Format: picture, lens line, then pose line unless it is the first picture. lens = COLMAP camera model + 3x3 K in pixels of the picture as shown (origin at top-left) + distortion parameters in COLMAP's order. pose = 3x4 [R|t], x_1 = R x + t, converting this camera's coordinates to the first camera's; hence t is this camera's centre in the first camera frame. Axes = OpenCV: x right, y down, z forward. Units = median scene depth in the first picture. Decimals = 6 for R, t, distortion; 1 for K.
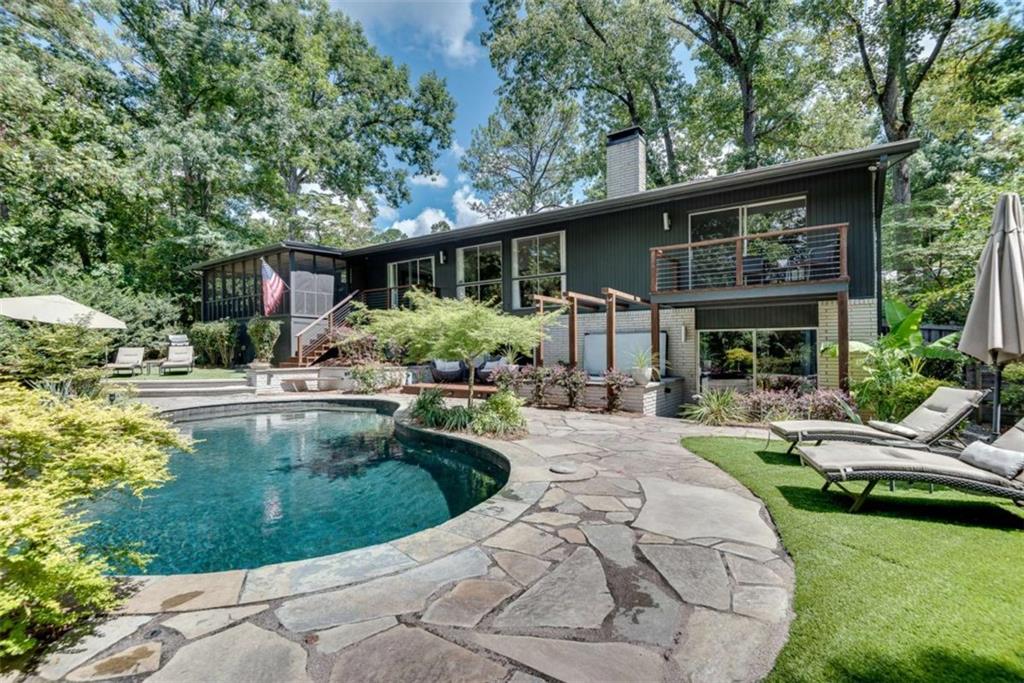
lens RADIAL K [[452.2, 0, 543.6], [0, 452.2, 337.8], [0, 0, 1]] dist [0.009875, -0.000253]
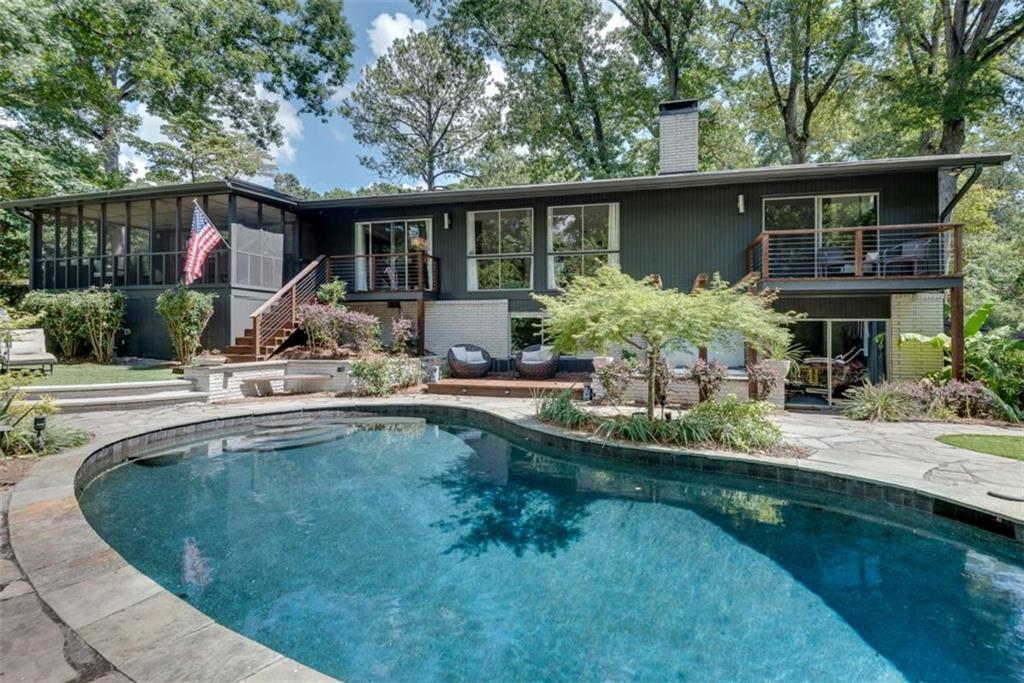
lens RADIAL K [[484.7, 0, 512.0], [0, 484.7, 309.3], [0, 0, 1]] dist [0.019867, -0.000192]
pose [[0.943257, 0.023125, 0.331258, -0.394227], [-0.016288, 0.999593, -0.023403, -0.003234], [-0.331665, 0.016680, 0.943250, 0.152781]]
